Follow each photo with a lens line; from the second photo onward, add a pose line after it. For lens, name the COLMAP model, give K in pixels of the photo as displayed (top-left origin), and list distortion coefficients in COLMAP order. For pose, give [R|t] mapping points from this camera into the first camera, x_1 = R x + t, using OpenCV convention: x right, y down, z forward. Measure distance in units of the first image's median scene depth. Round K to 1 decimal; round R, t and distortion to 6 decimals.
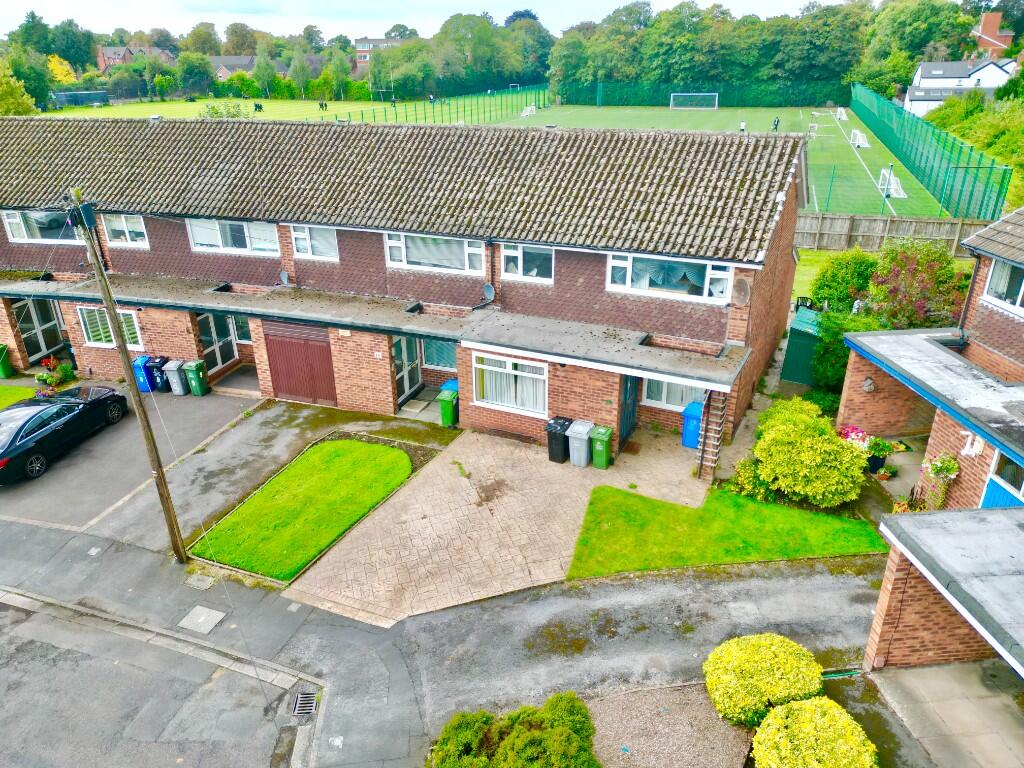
lens RADIAL K [[713.4, 0, 512.0], [0, 713.4, 384.0], [0, 0, 1]] dist [0.082997, -0.078921]
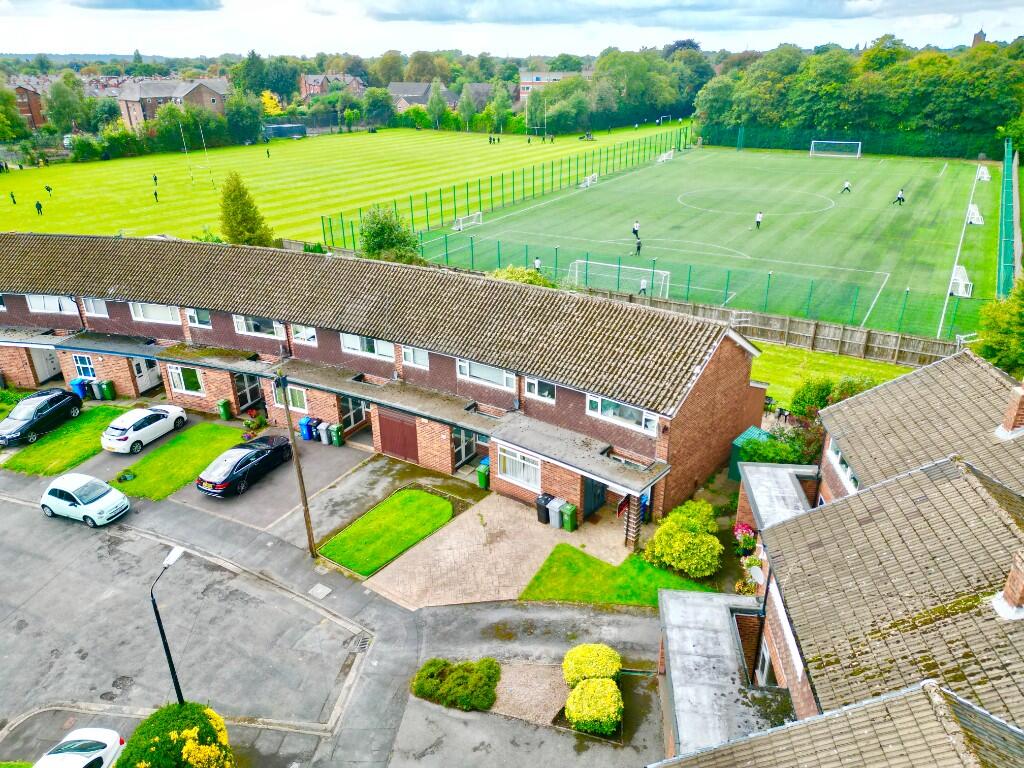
lens RADIAL K [[713.4, 0, 512.0], [0, 713.4, 384.0], [0, 0, 1]] dist [0.082997, -0.078921]
pose [[0.976215, 0.087816, -0.198223, 0.263418], [-0.088776, 0.996043, 0.004056, -0.180071], [0.197795, 0.013638, 0.980149, -0.508405]]
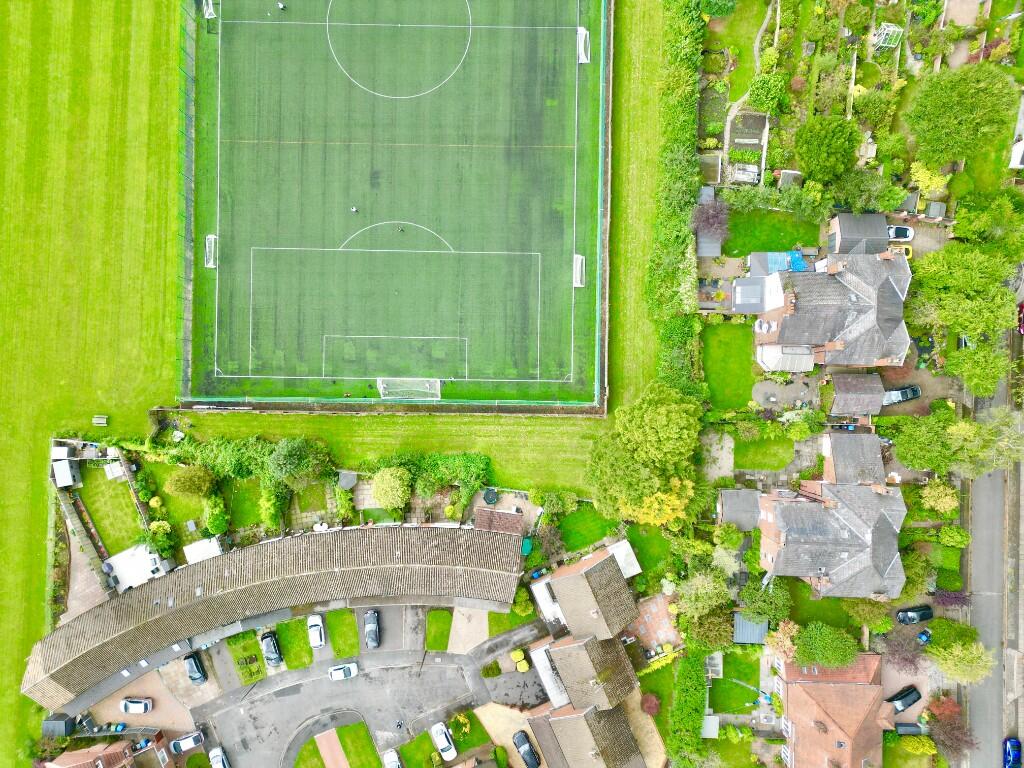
lens RADIAL K [[713.4, 0, 512.0], [0, 713.4, 384.0], [0, 0, 1]] dist [0.082997, -0.078921]
pose [[0.949403, -0.313505, 0.018696, 0.635982], [0.120526, 0.418673, 0.900104, -4.741449], [-0.290014, -0.852307, 0.435275, 0.060397]]
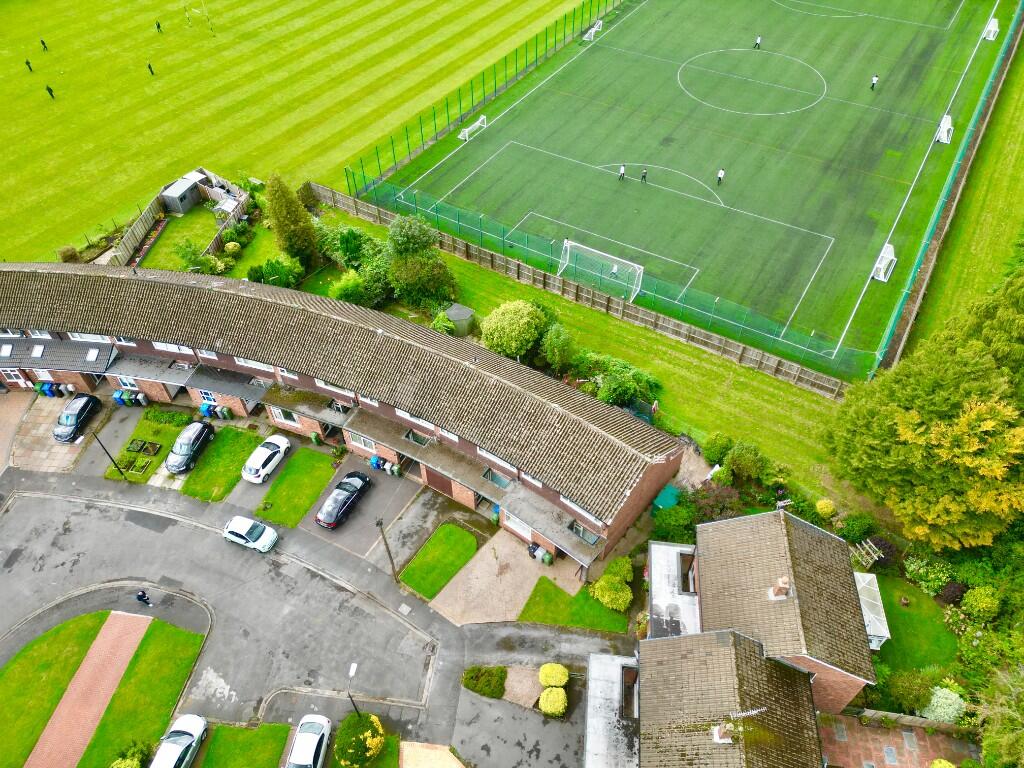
lens RADIAL K [[713.4, 0, 512.0], [0, 713.4, 384.0], [0, 0, 1]] dist [0.082997, -0.078921]
pose [[0.975396, 0.164213, -0.147098, 0.254396], [-0.095612, 0.916300, 0.388911, -1.372079], [0.198650, -0.365278, 0.909456, -1.063450]]
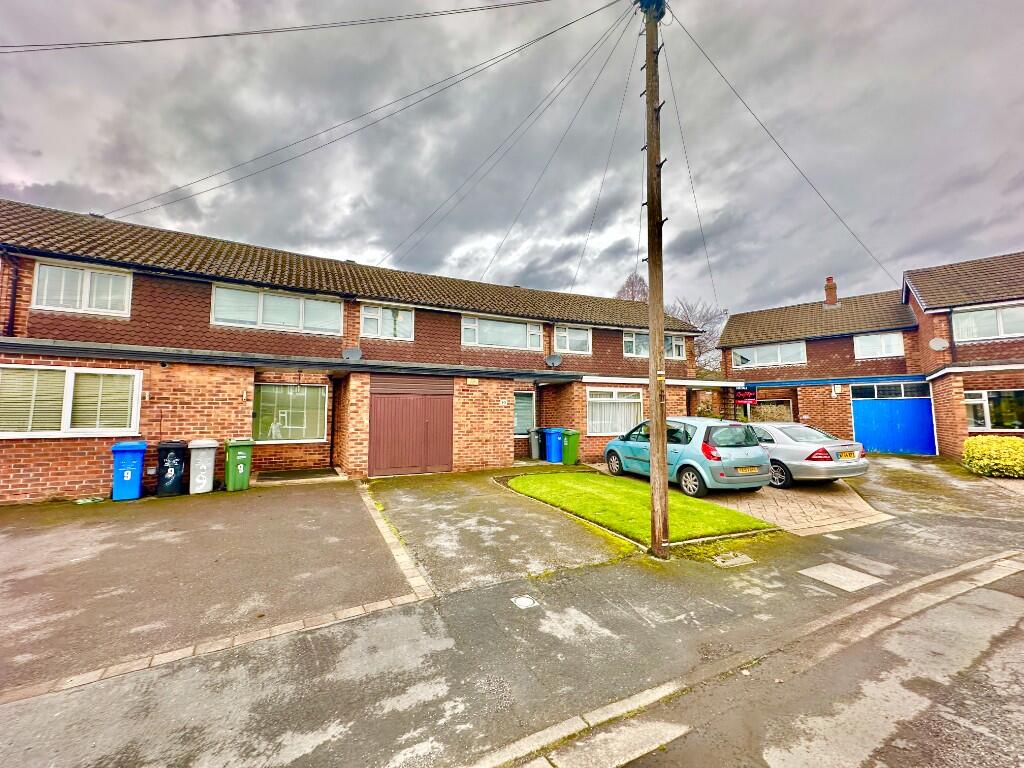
lens RADIAL K [[420.6, 0, 516.3], [0, 420.6, 386.5], [0, 0, 1]] dist [-0.000635, -0.000255]
pose [[0.677689, 0.070781, 0.731934, -0.643870], [0.301673, 0.880980, -0.364509, 0.172726], [-0.670620, 0.467829, 0.575678, 0.646551]]
